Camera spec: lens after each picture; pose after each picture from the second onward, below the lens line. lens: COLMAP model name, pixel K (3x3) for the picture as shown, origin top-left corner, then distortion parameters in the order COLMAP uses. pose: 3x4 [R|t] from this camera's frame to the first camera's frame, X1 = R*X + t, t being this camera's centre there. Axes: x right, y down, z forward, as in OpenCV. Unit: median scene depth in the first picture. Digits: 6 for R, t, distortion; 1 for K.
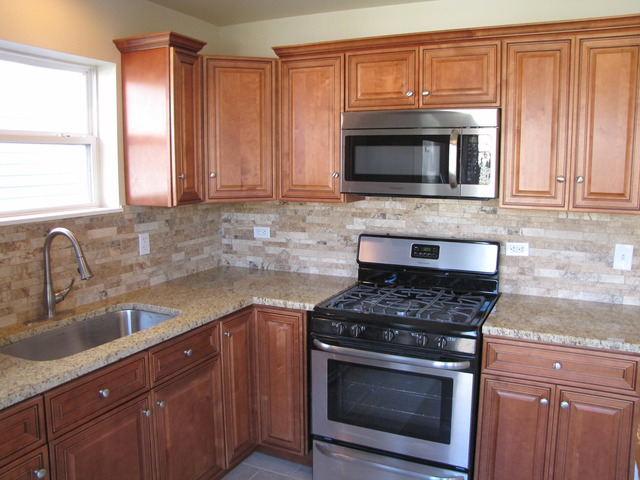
lens RADIAL K [[542.4, 0, 321.9], [0, 542.4, 224.6], [0, 0, 1]] dist [-0.185652, 0.189539]
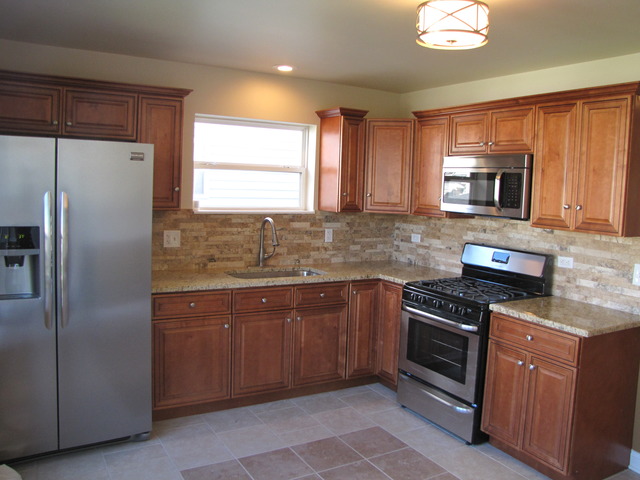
lens RADIAL K [[542.4, 0, 321.9], [0, 542.4, 224.6], [0, 0, 1]] dist [-0.185652, 0.189539]
pose [[0.825962, 0.072115, -0.559094, 0.590993], [-0.101079, 0.994656, -0.021030, 0.042621], [0.554590, 0.073882, 0.828837, -0.386360]]
